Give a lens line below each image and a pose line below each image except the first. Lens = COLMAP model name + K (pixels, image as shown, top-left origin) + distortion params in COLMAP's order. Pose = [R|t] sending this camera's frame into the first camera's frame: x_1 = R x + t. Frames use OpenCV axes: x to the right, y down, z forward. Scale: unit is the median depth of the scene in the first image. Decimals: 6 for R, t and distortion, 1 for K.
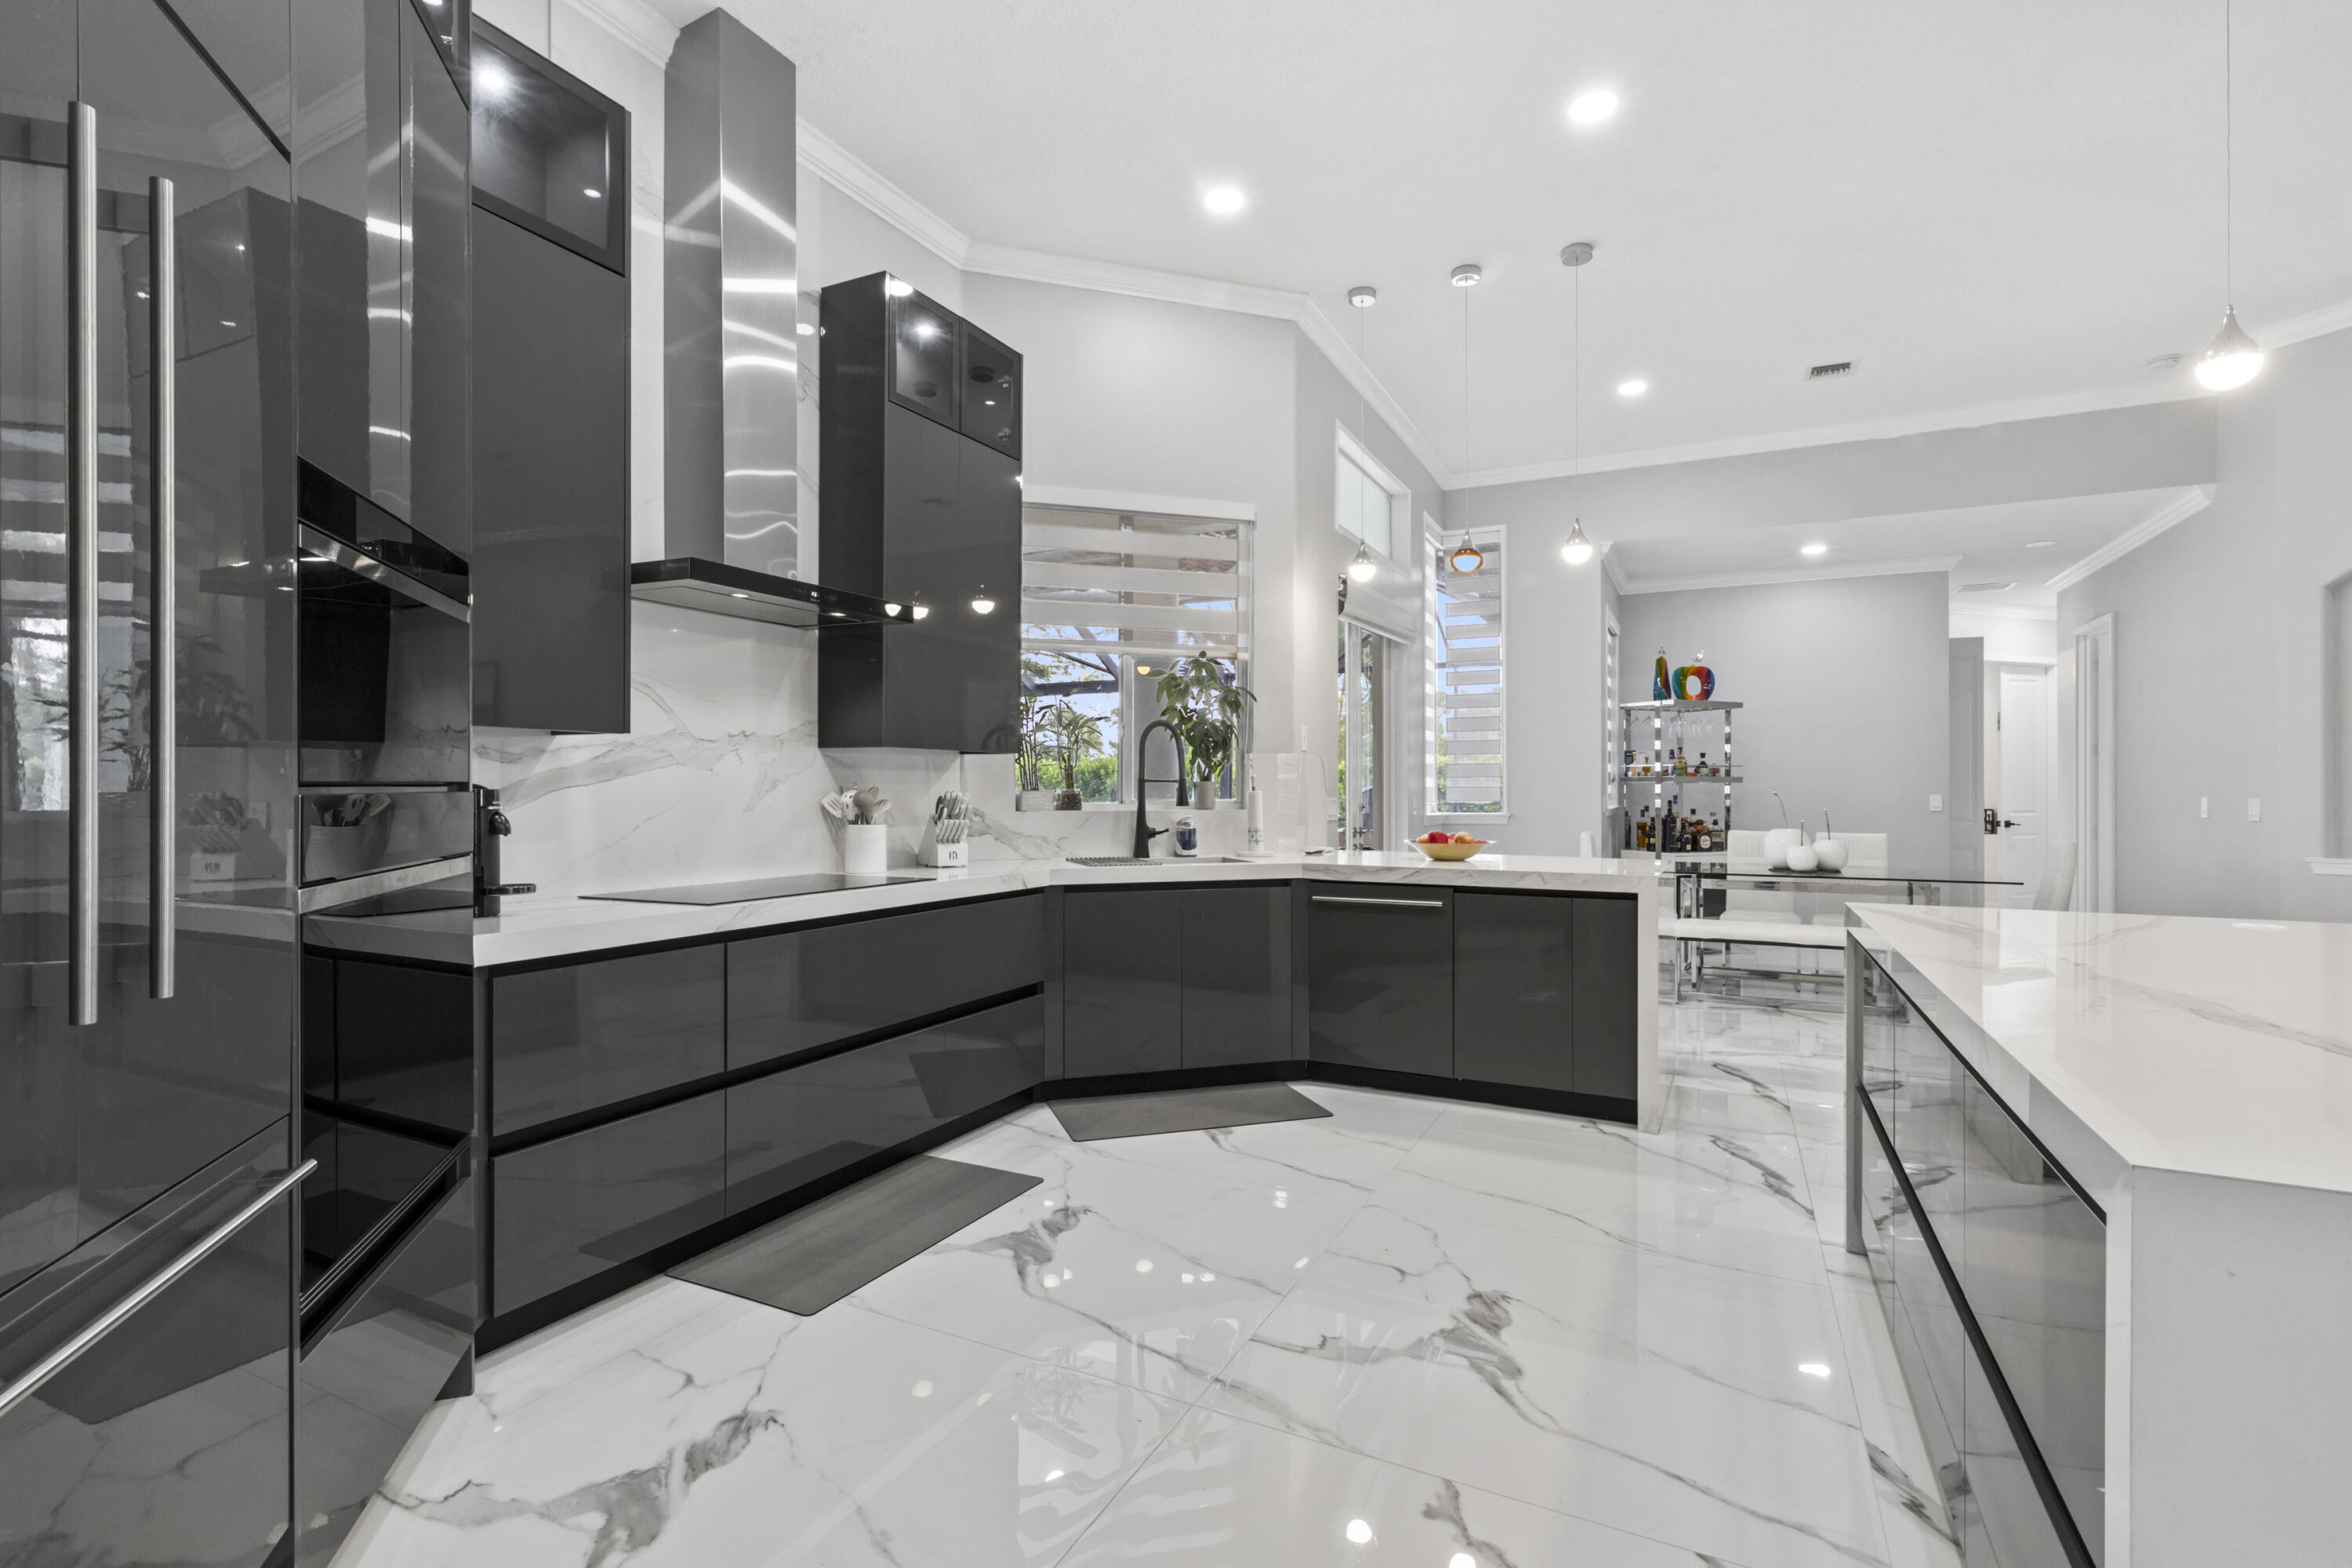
lens RADIAL K [[1086.8, 0, 1173.4], [0, 1086.8, 782.3], [0, 0, 1]] dist [0.001607, -0.001546]
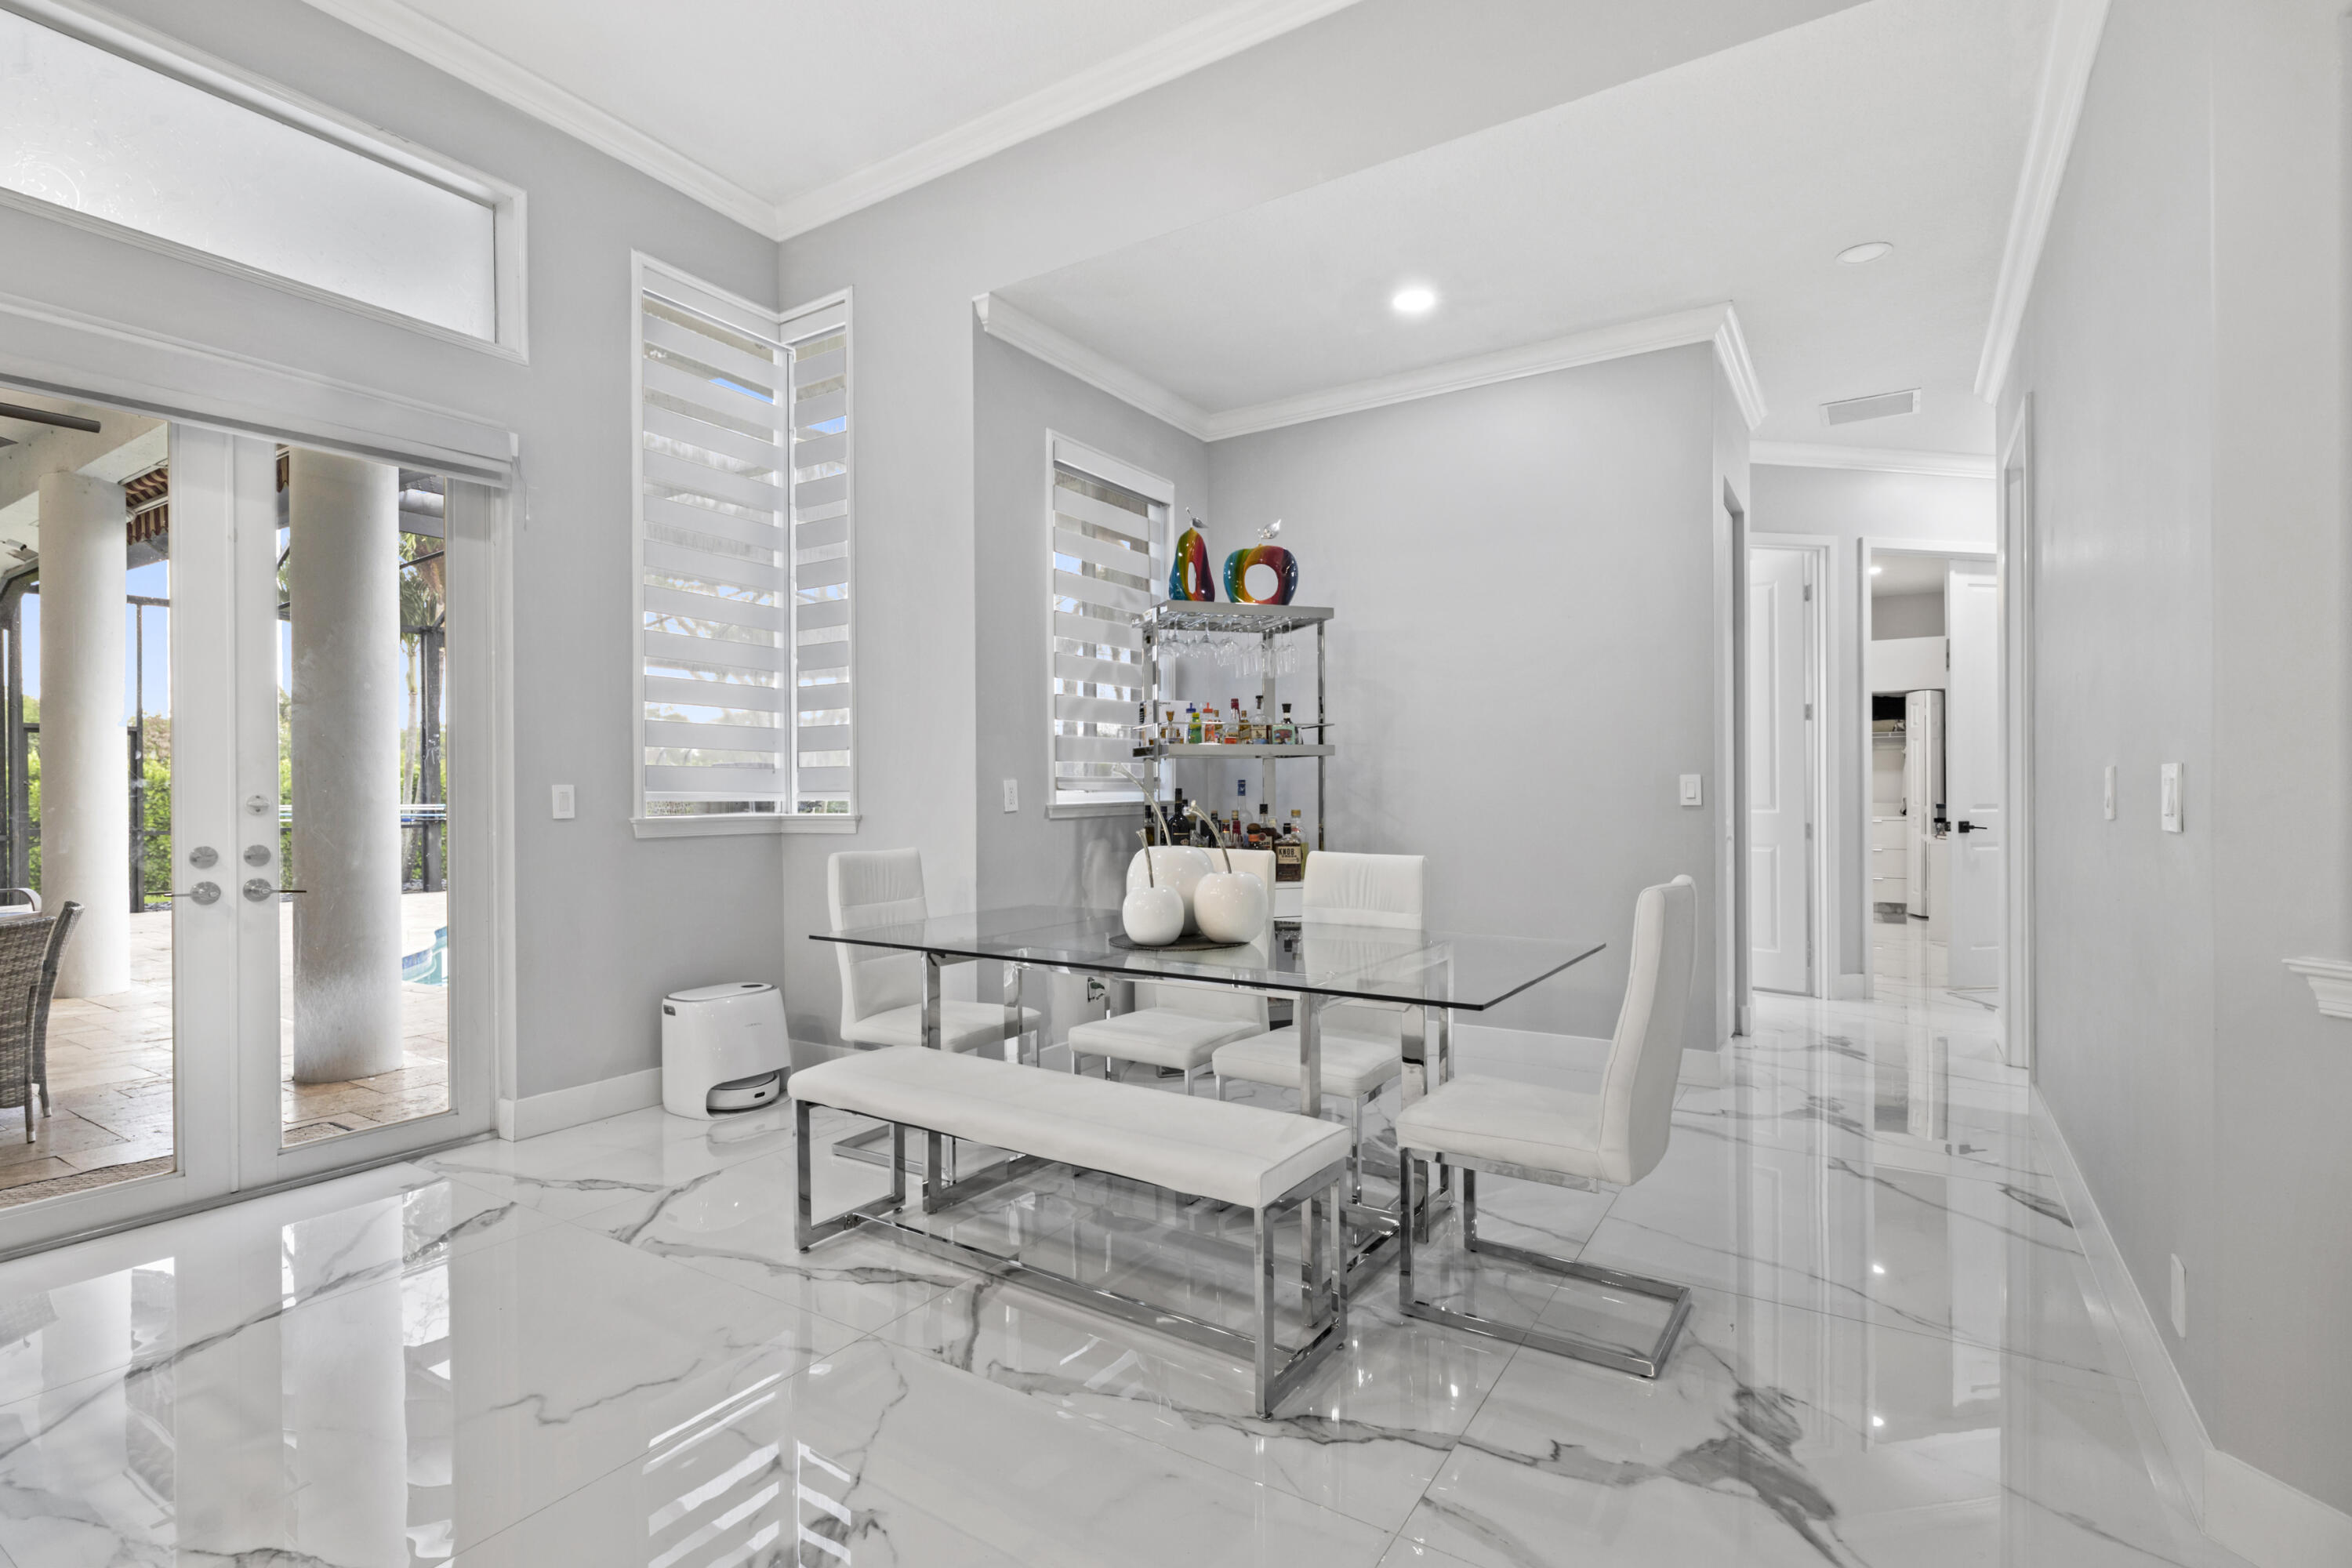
lens RADIAL K [[1123.0, 0, 1150.8], [0, 1123.0, 772.2], [0, 0, 1]] dist [0.009380, -0.000933]
pose [[0.993783, -0.007884, -0.111051, 0.784883], [0.007294, 0.999957, -0.005715, 0.018167], [0.111092, 0.004869, 0.993798, 0.684446]]
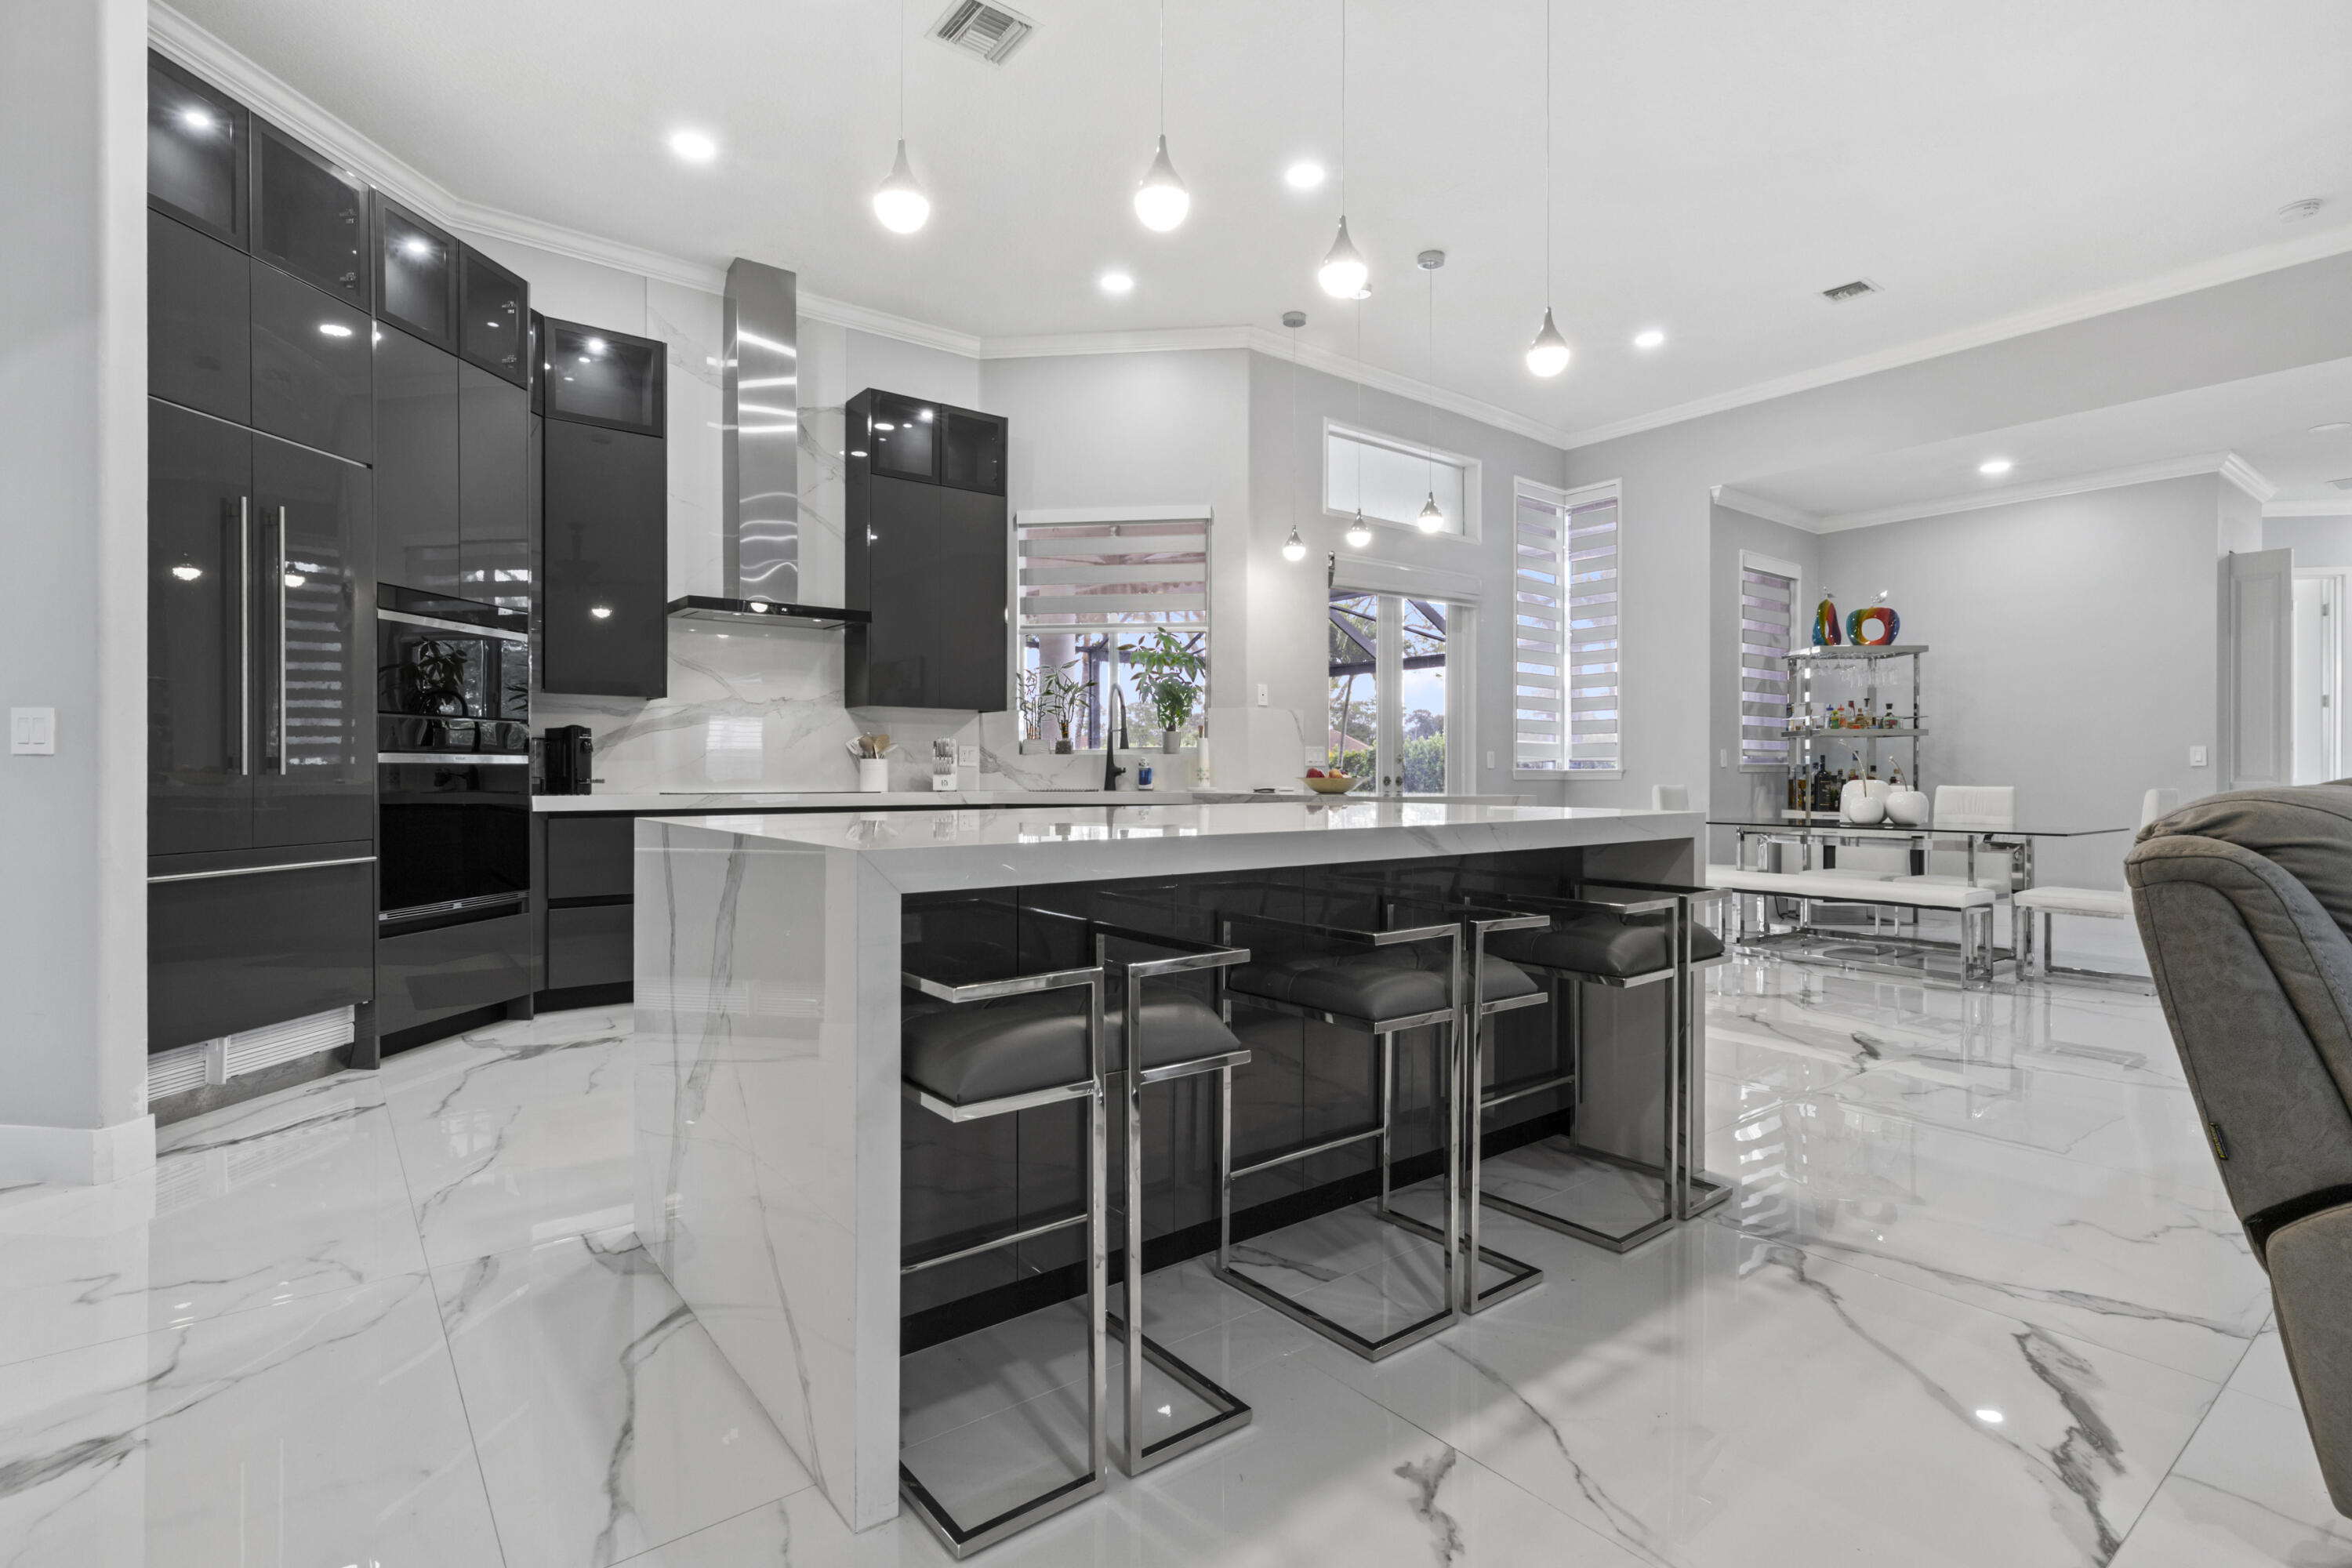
lens RADIAL K [[1123.0, 0, 1171.1], [0, 1123.0, 774.5], [0, 0, 1]] dist [0.009380, -0.000933]
pose [[0.904539, 0.000176, -0.426390, 0.564979], [0.003326, 0.999967, 0.007468, 0.037832], [0.426377, -0.008173, 0.904508, -0.168419]]
